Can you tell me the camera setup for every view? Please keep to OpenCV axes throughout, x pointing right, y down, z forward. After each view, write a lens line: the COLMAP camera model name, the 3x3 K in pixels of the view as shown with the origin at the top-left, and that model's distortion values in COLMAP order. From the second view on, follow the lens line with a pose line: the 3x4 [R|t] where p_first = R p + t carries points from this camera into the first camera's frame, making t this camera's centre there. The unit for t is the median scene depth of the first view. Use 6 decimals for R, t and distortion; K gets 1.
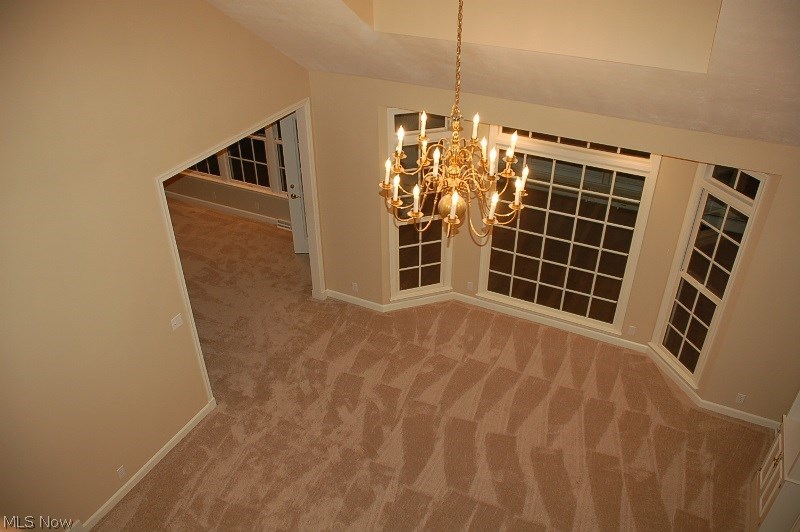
lens RADIAL K [[627.2, 0, 400.0], [0, 627.2, 266.0], [0, 0, 1]] dist [-0.119131, -0.000670]
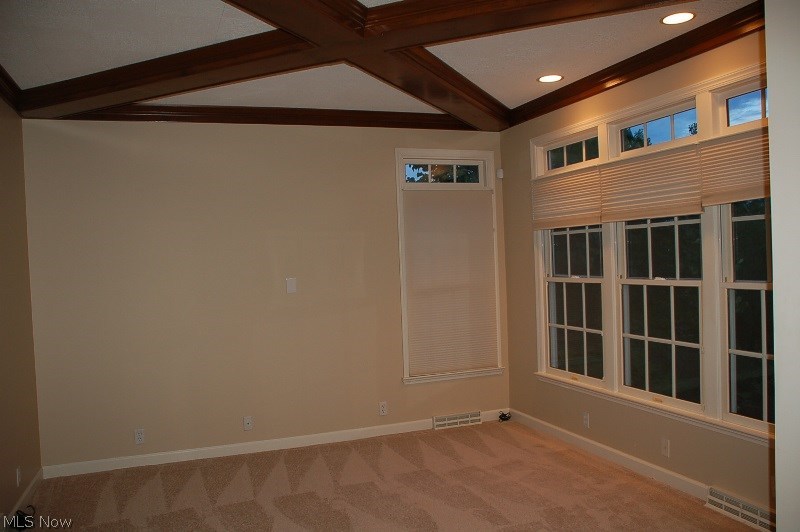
lens RADIAL K [[627.2, 0, 400.0], [0, 627.2, 266.0], [0, 0, 1]] dist [-0.119131, -0.000670]
pose [[0.727448, -0.014247, -0.686015, -0.072631], [-0.343979, 0.857510, -0.382564, 0.019940], [0.593715, 0.514270, 0.618893, 0.562689]]
